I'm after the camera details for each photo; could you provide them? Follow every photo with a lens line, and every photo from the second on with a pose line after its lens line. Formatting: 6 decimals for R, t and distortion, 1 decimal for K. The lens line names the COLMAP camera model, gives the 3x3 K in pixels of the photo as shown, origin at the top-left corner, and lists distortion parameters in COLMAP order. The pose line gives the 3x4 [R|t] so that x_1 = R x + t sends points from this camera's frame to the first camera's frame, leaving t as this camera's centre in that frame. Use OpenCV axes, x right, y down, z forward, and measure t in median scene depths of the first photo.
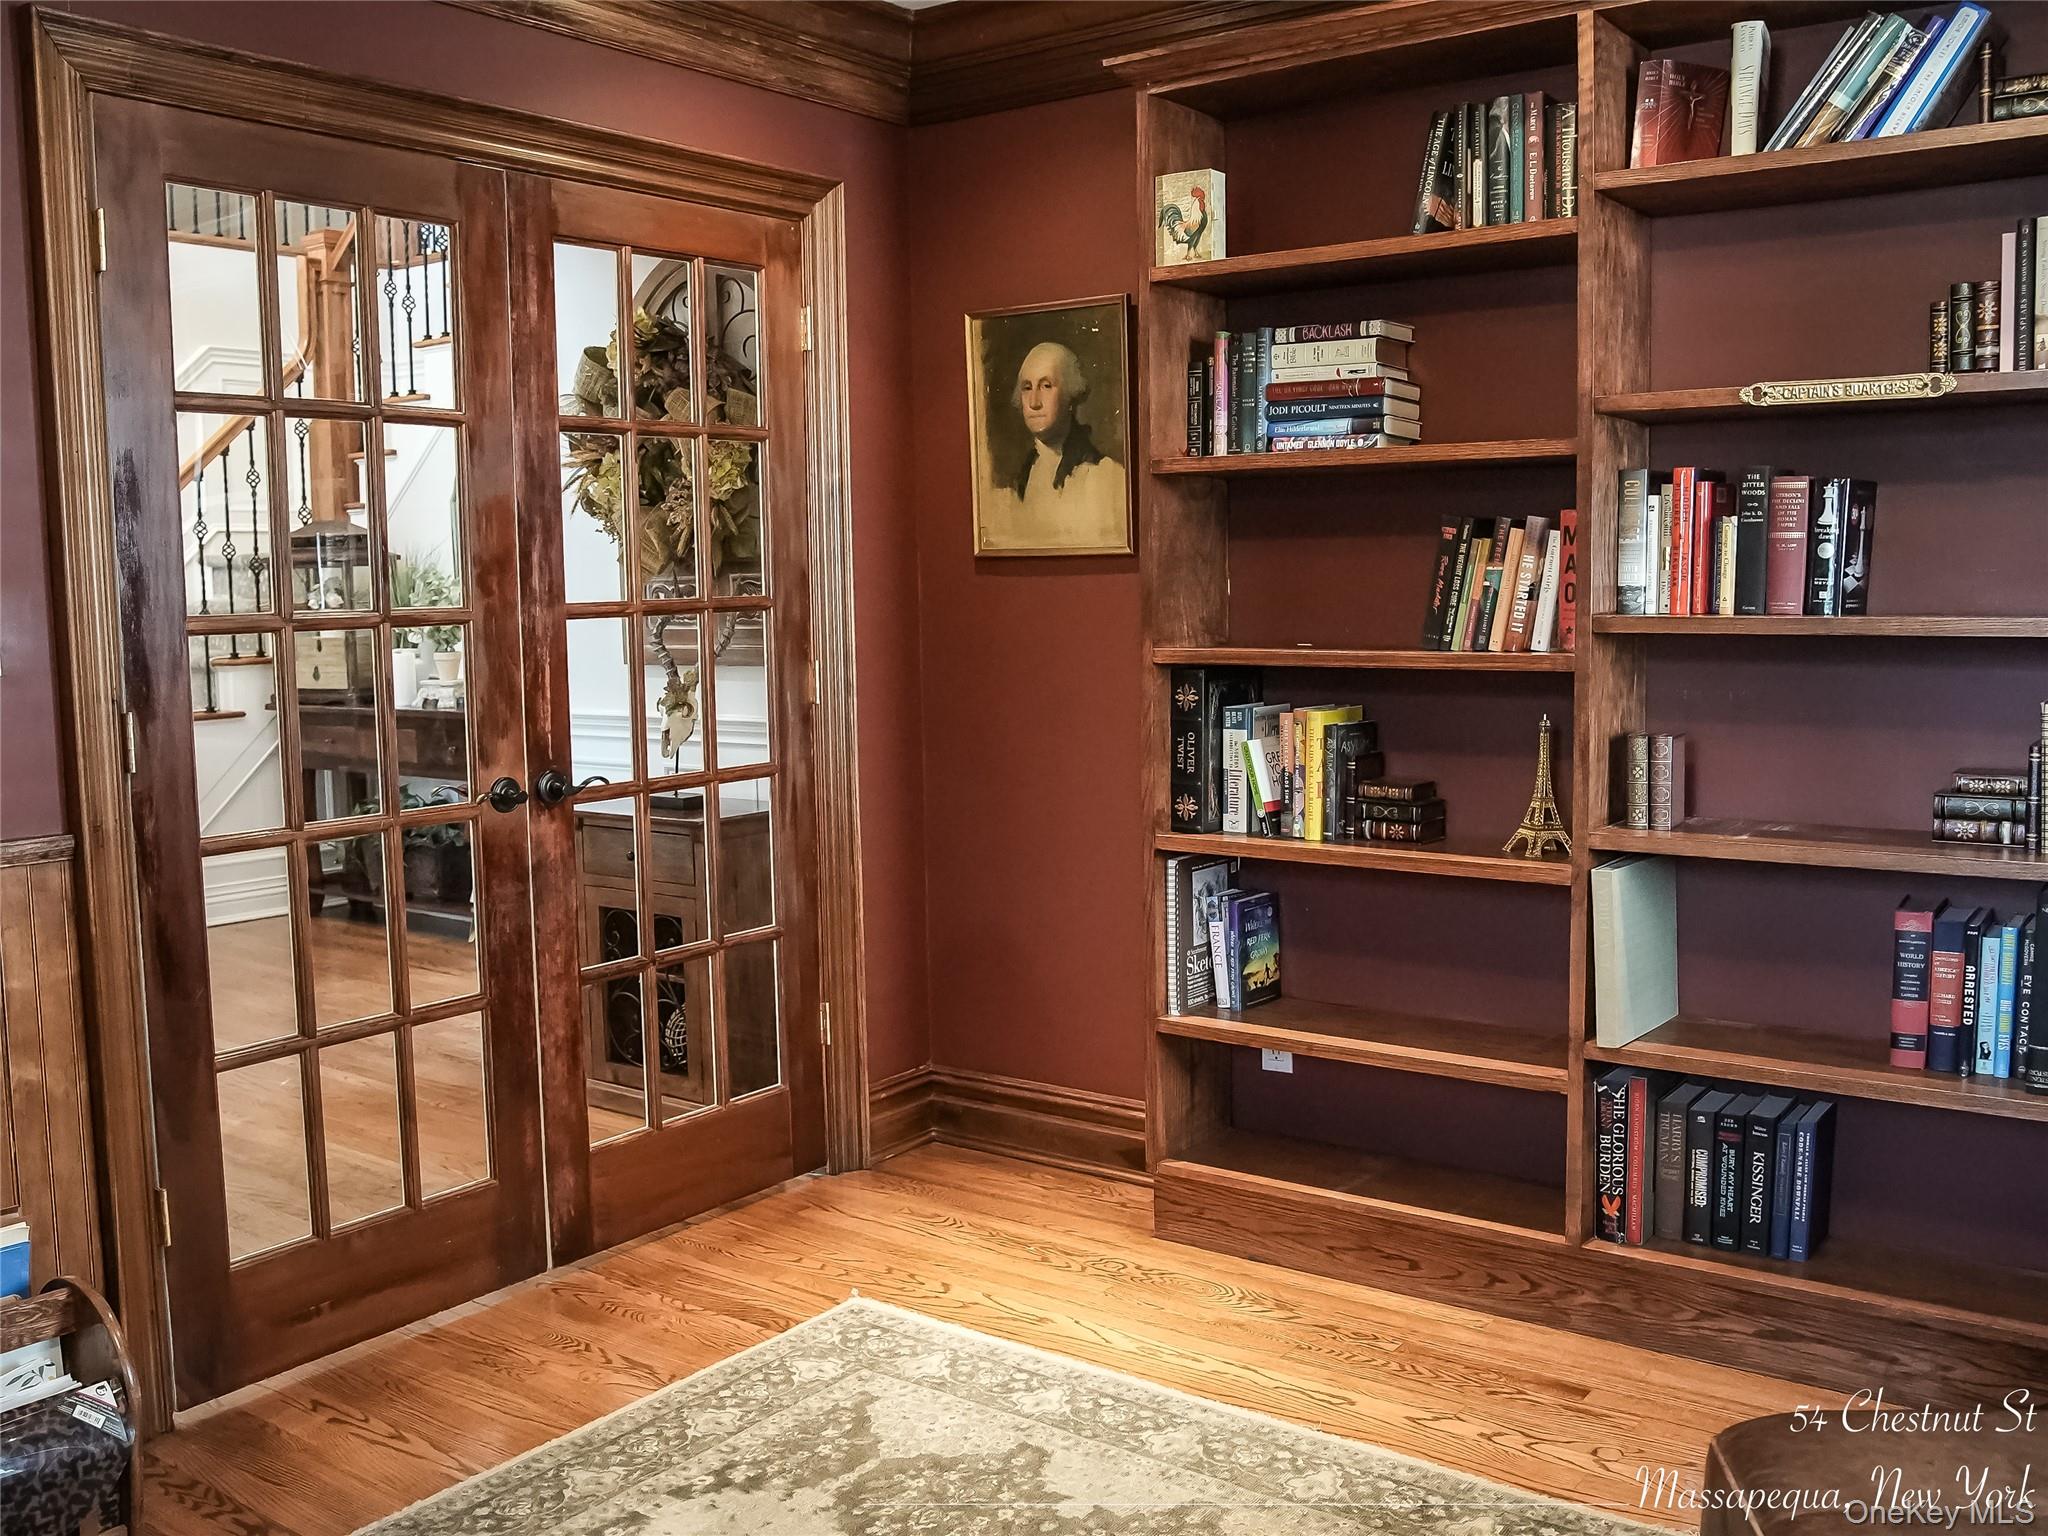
lens RADIAL K [[1877.0, 0, 1029.4], [0, 1877.0, 765.8], [0, 0, 1]] dist [-0.066770, 0.000000]
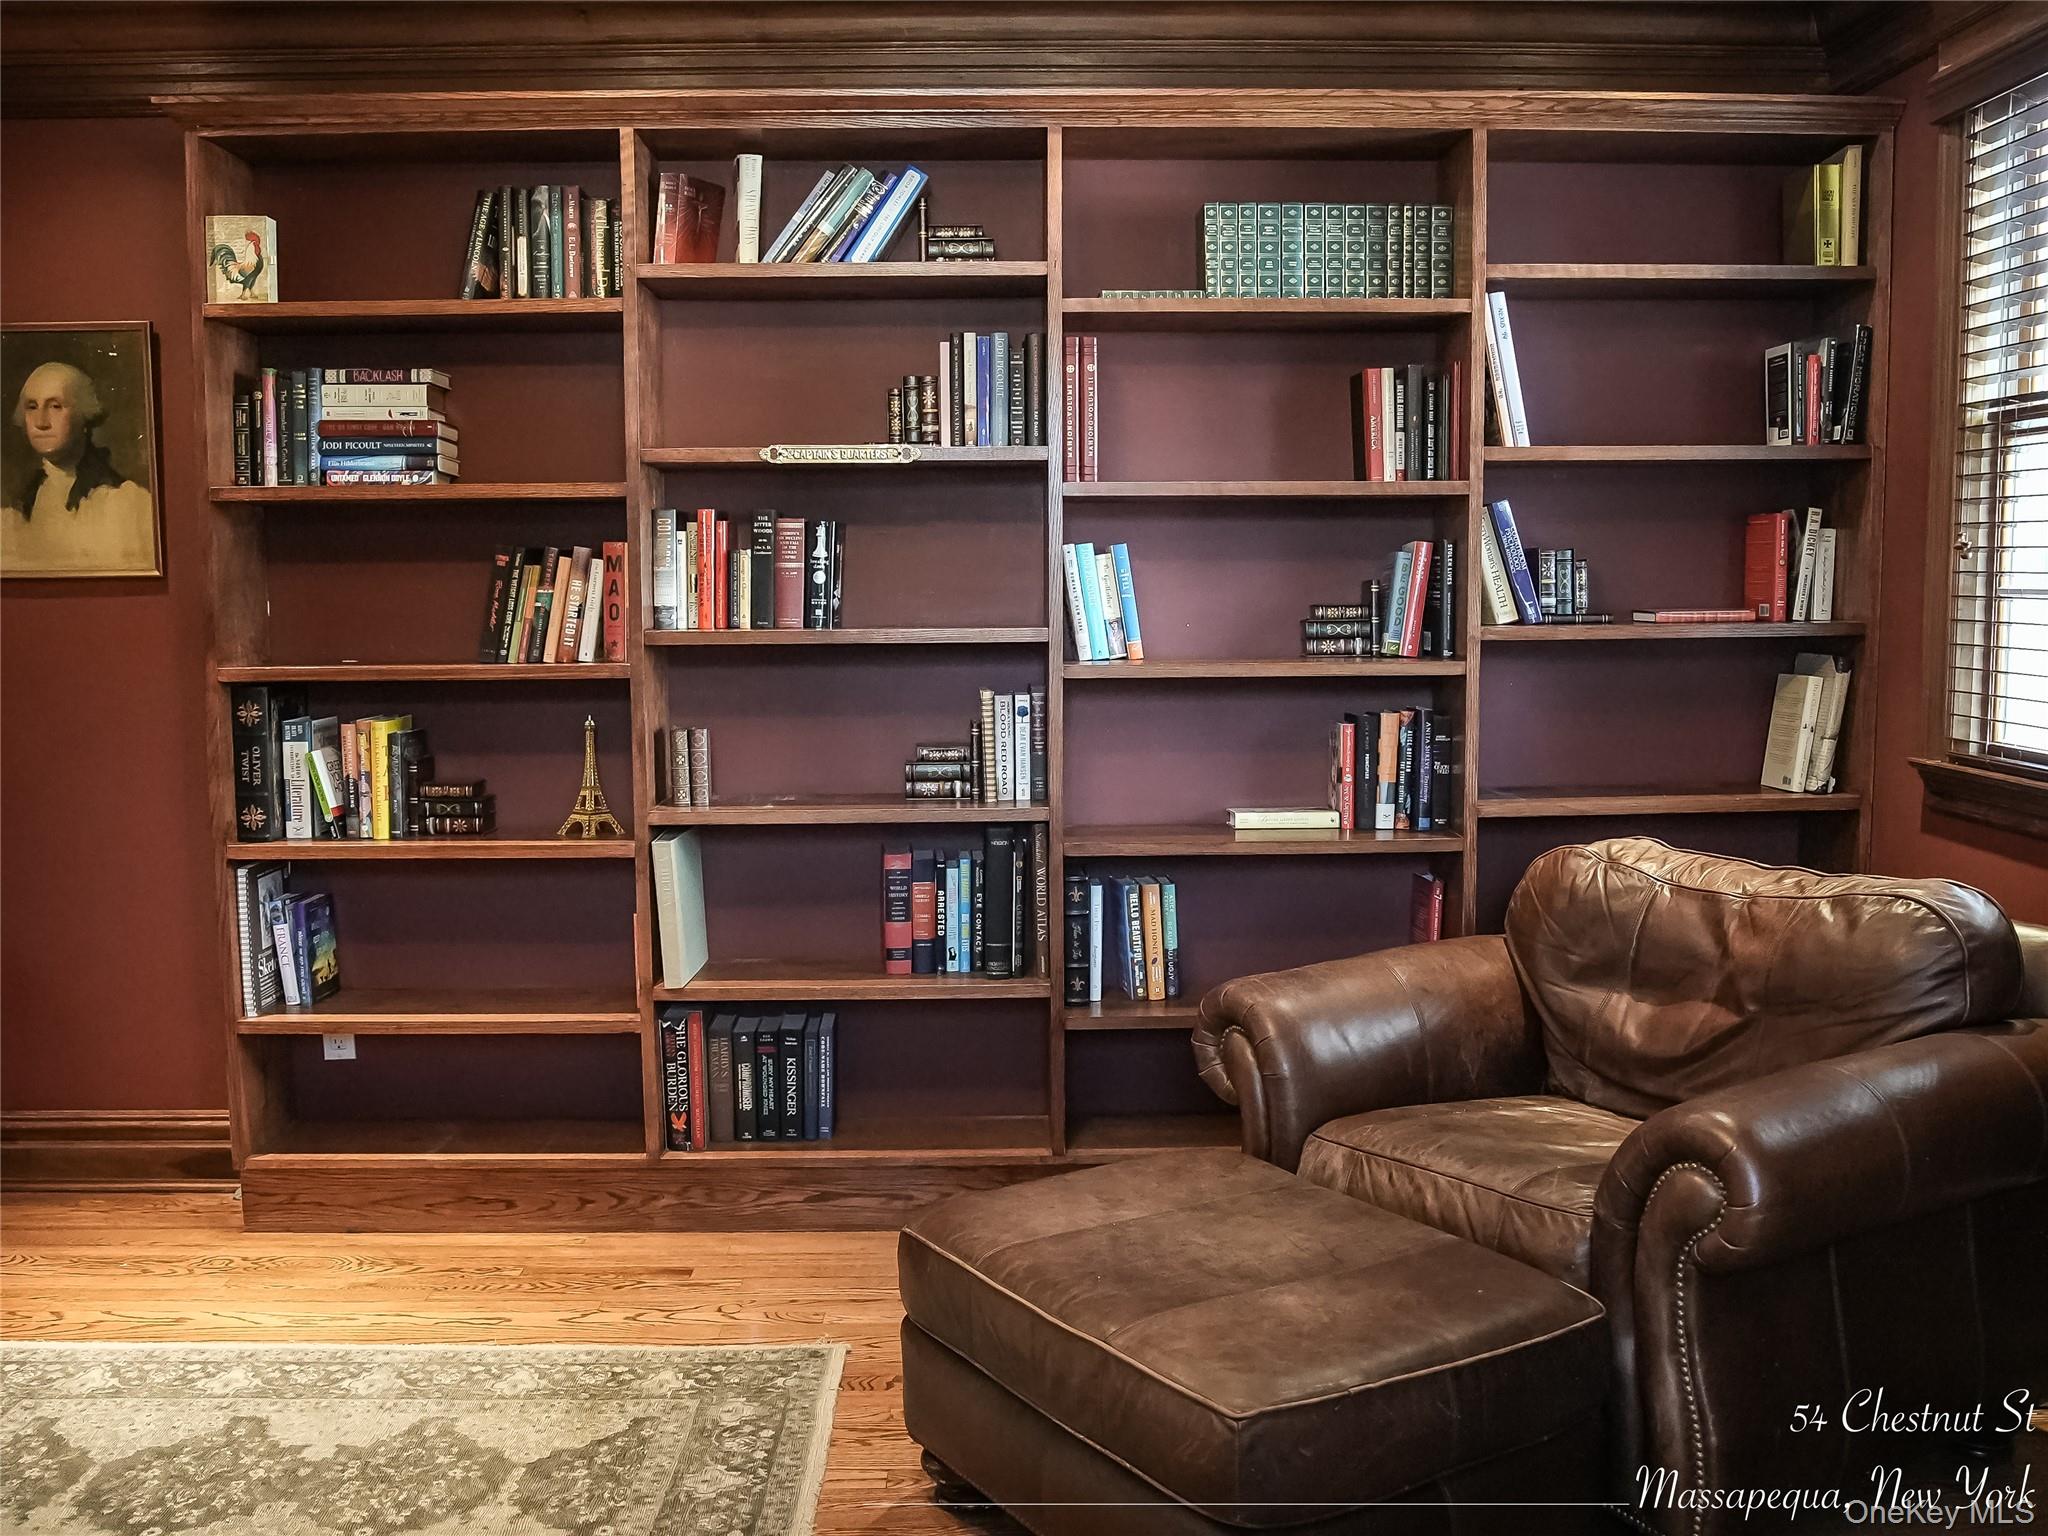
lens RADIAL K [[1877.0, 0, 1022.4], [0, 1877.0, 775.2], [0, 0, 1]] dist [-0.066770, 0.000000]
pose [[0.792535, -0.055731, 0.607275, -0.234332], [0.055464, 0.998276, 0.019229, 0.002412], [-0.607299, 0.018442, 0.794259, -0.101411]]
